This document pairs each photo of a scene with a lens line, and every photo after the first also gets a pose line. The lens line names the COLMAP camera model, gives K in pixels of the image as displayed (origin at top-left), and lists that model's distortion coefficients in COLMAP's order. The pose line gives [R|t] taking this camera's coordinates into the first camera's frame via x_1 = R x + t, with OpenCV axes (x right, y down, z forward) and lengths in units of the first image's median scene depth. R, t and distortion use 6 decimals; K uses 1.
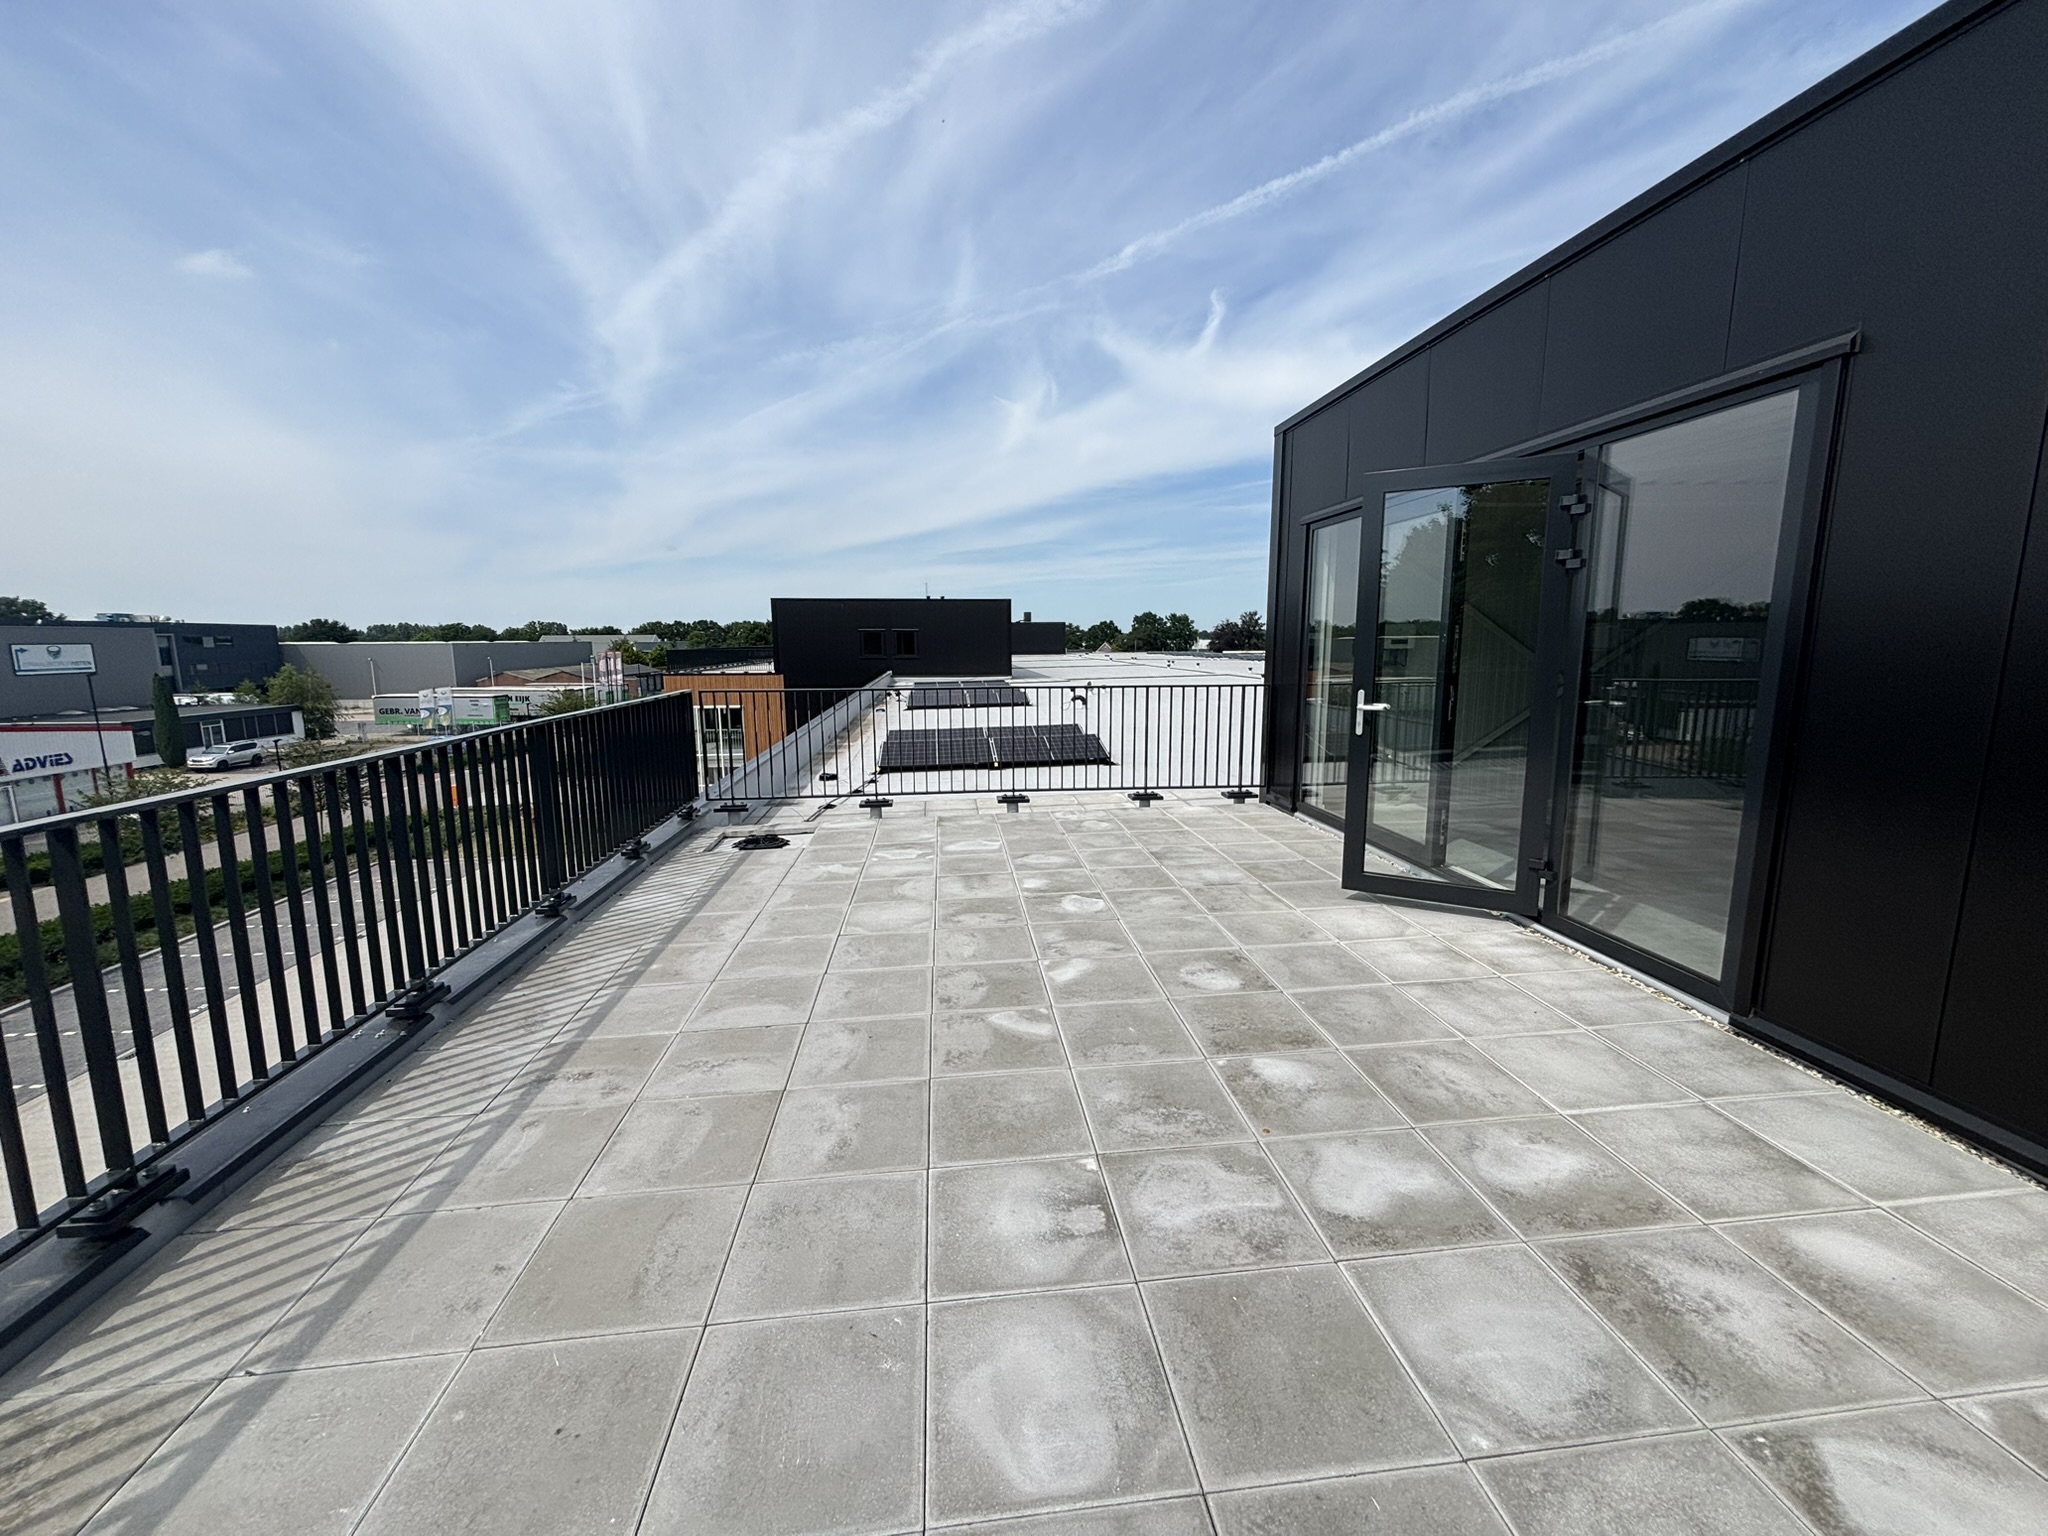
lens RADIAL K [[829.3, 0, 1024.0], [0, 829.3, 768.0], [0, 0, 1]] dist [-0.000339, 0.000036]
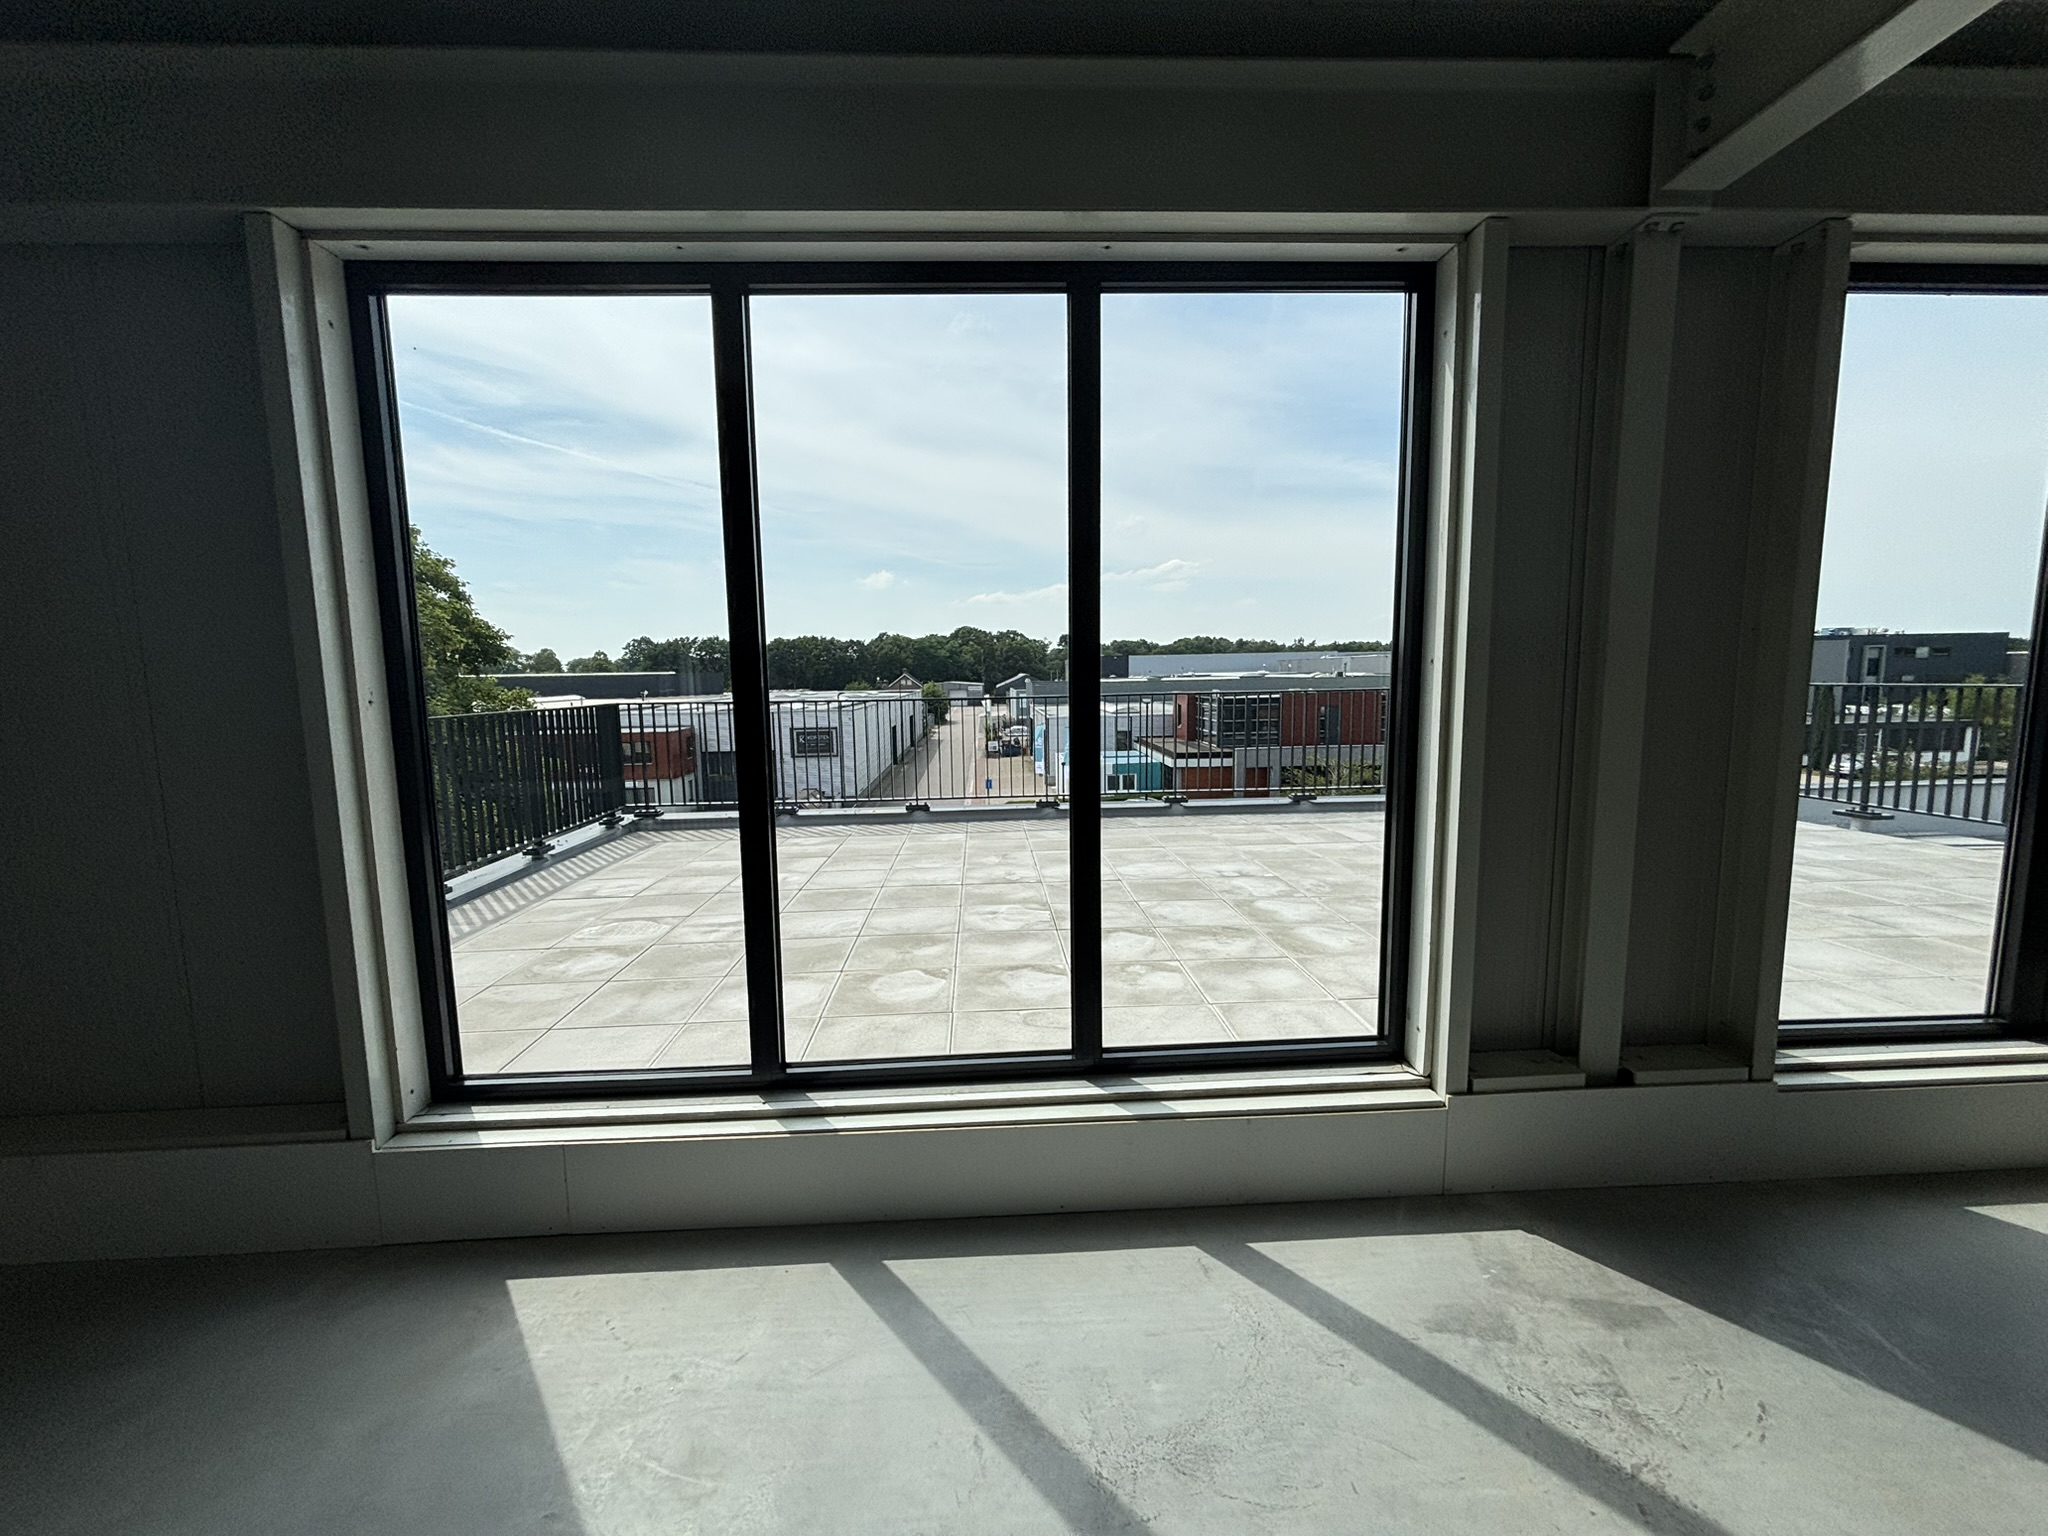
lens RADIAL K [[829.3, 0, 1024.0], [0, 829.3, 768.0], [0, 0, 1]] dist [-0.000339, 0.000036]
pose [[-0.048827, 0.117732, -0.991844, 0.095830], [-0.132066, 0.983549, 0.123249, 0.000649], [0.990038, 0.137007, -0.032475, 0.016870]]
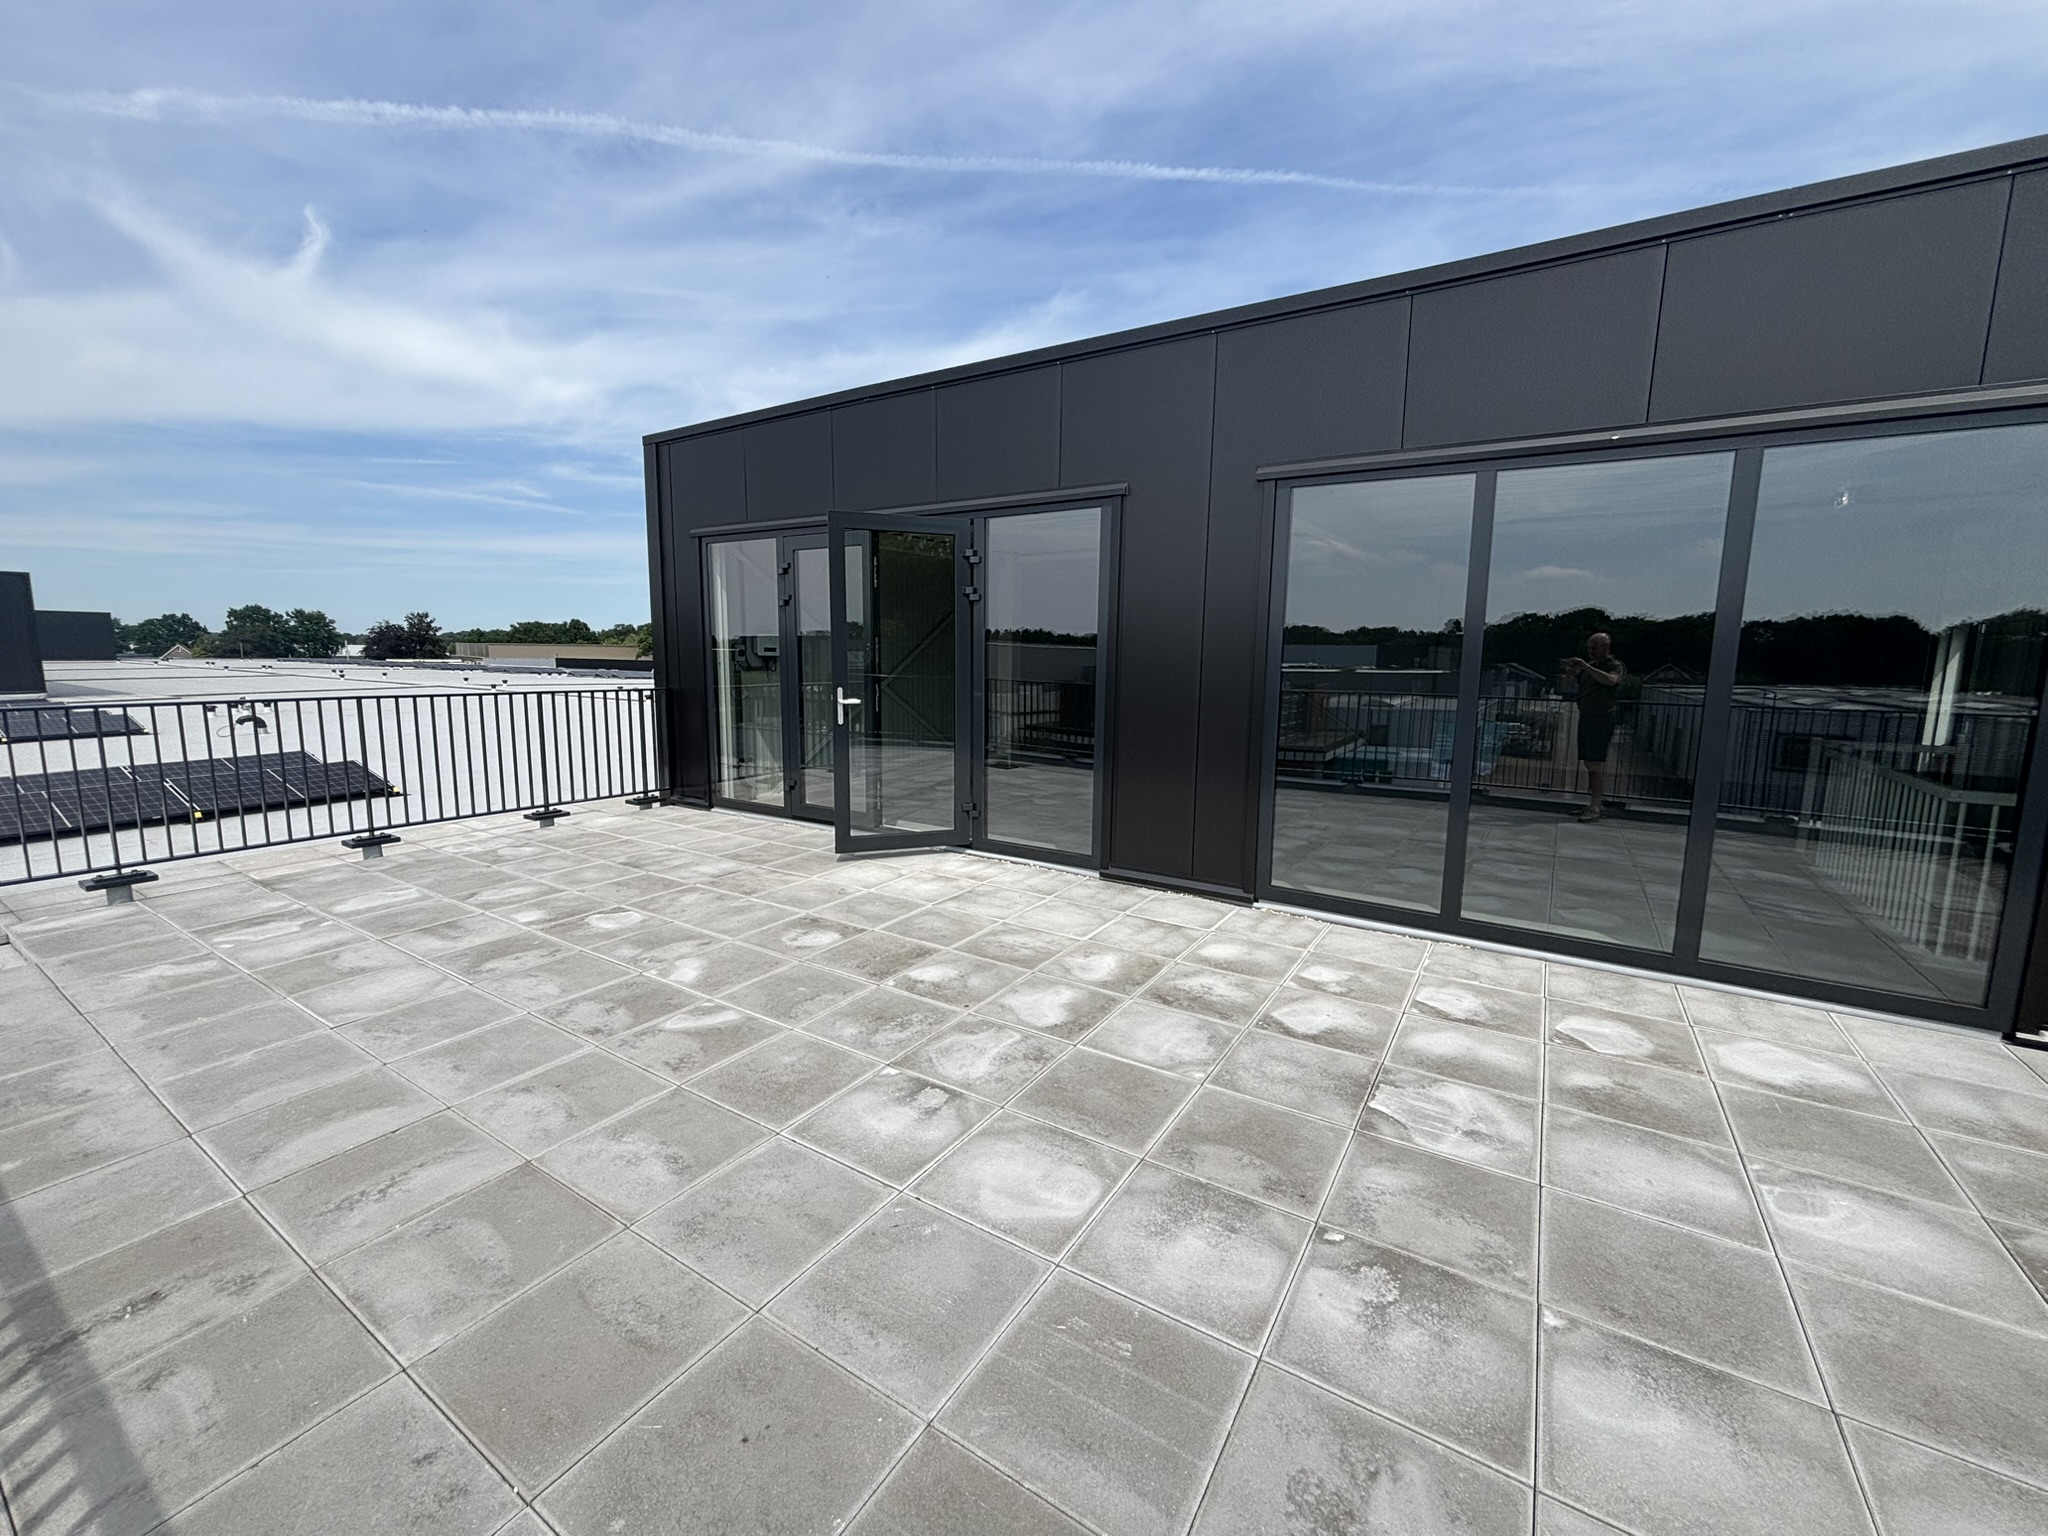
lens RADIAL K [[821.0, 0, 1024.0], [0, 821.0, 768.0], [0, 0, 1]] dist [0.008309, -0.000267]
pose [[0.622664, -0.093333, 0.776903, -0.029458], [0.101988, 0.994072, 0.037682, 0.000495], [-0.775815, 0.055772, 0.628491, 0.002971]]
